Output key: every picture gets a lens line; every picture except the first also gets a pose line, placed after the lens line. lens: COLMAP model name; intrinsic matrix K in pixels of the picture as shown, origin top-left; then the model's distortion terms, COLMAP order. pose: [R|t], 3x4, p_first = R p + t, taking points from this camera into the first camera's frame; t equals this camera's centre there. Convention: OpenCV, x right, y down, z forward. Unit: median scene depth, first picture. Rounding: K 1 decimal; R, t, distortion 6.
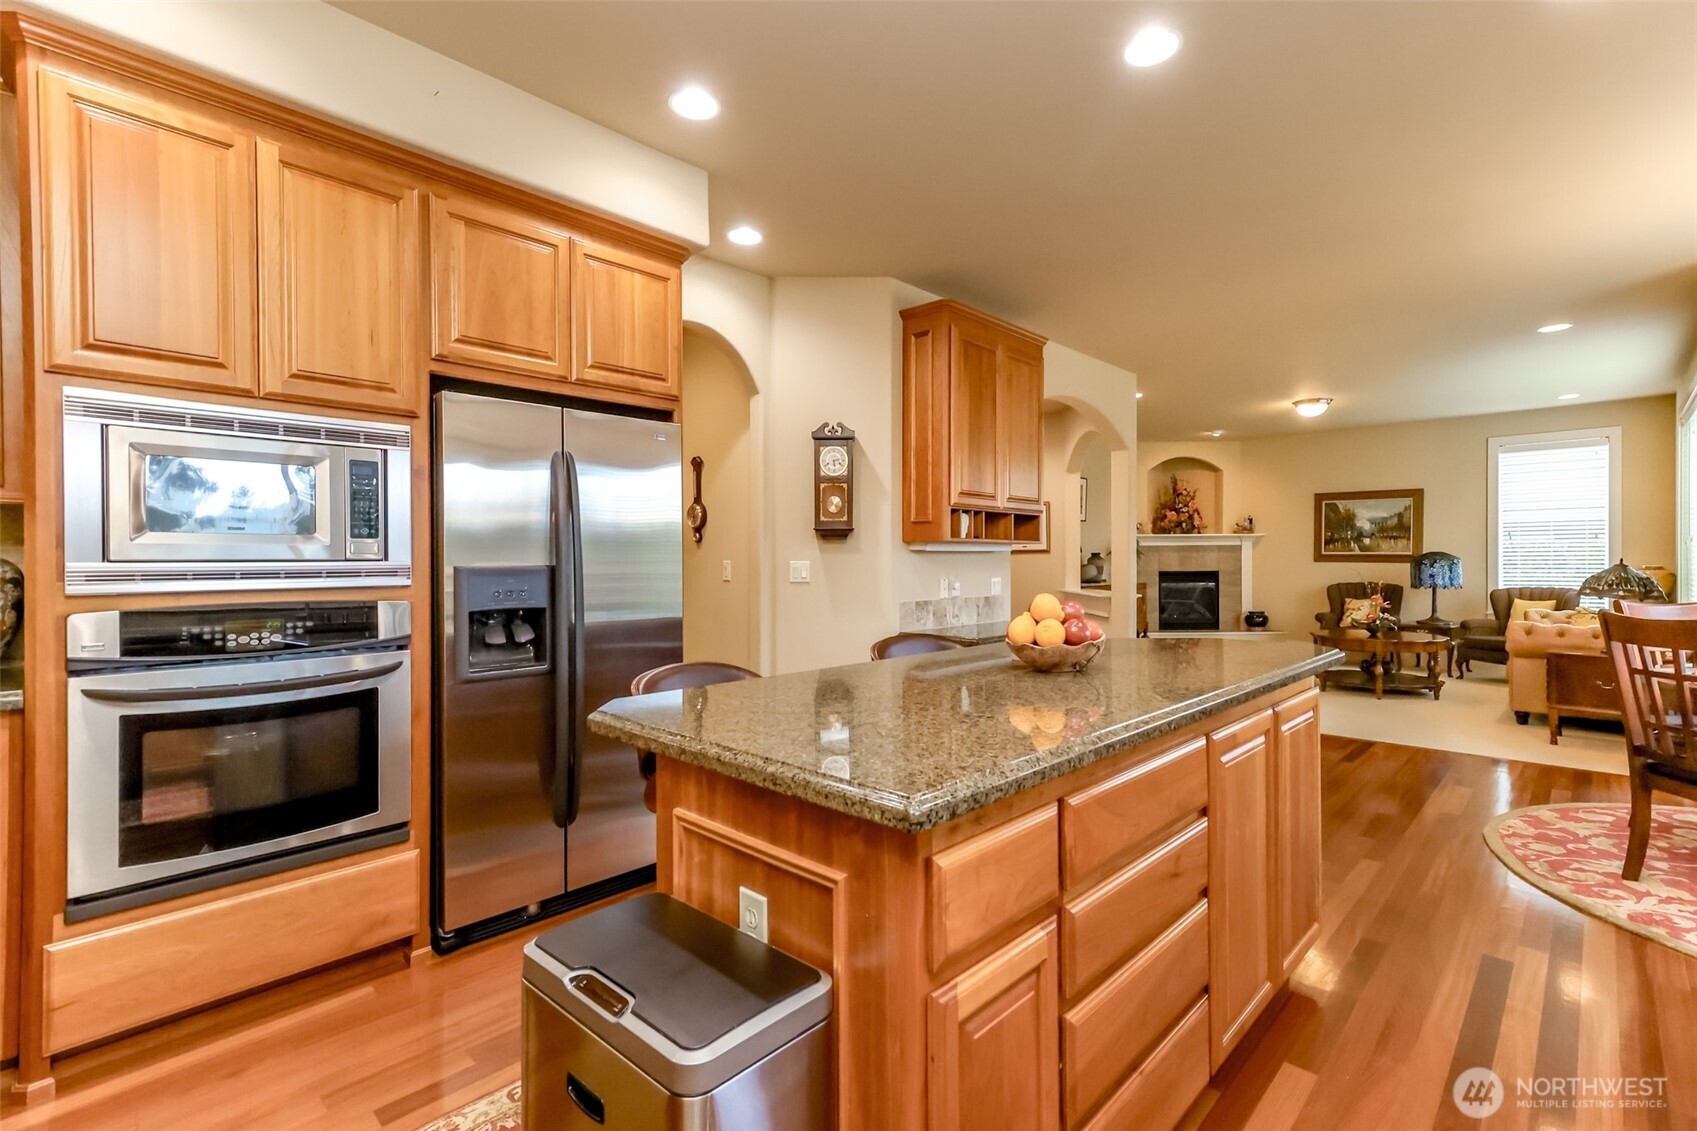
lens RADIAL K [[772.9, 0, 848.1], [0, 772.9, 559.0], [0, 0, 1]] dist [0.001871, 0.000303]
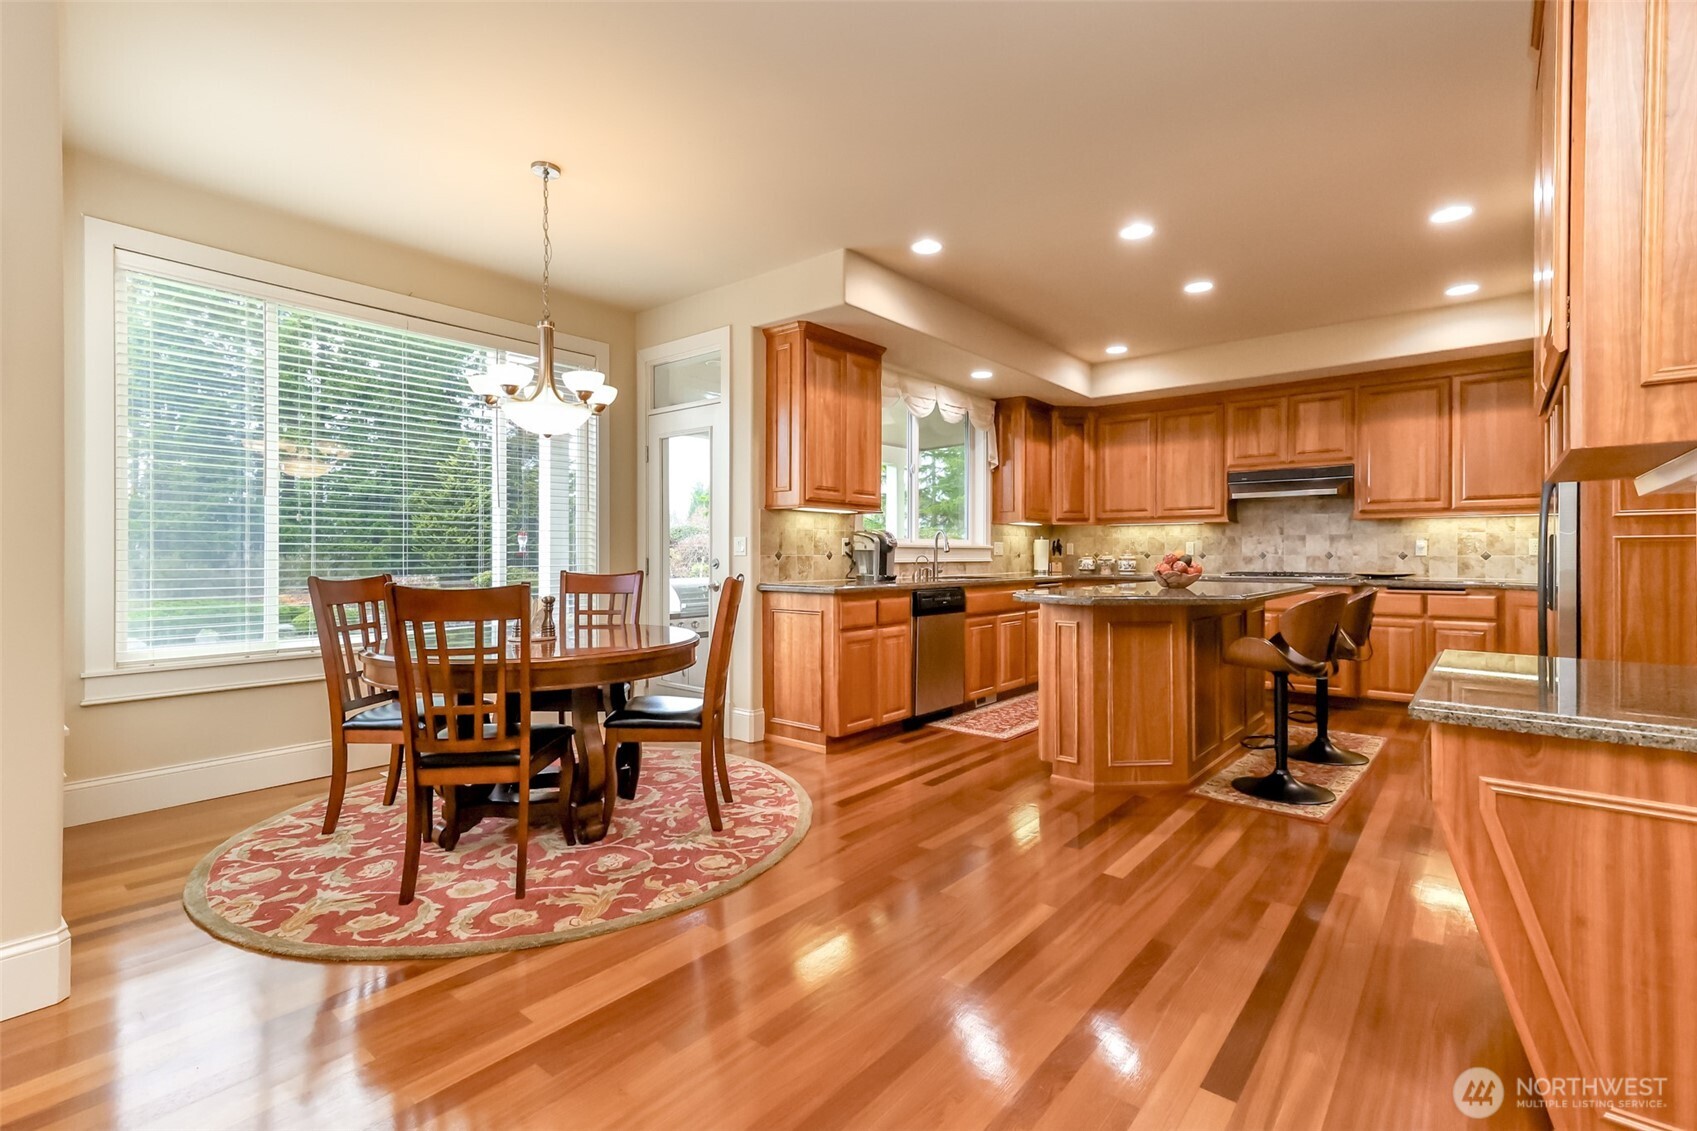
lens RADIAL K [[772.9, 0, 848.1], [0, 772.9, 559.0], [0, 0, 1]] dist [0.001871, 0.000303]
pose [[-0.996826, 0.002523, -0.079577, 0.879836], [0.002247, 0.999991, 0.003557, 0.027234], [0.079585, 0.003367, -0.996822, 2.026966]]
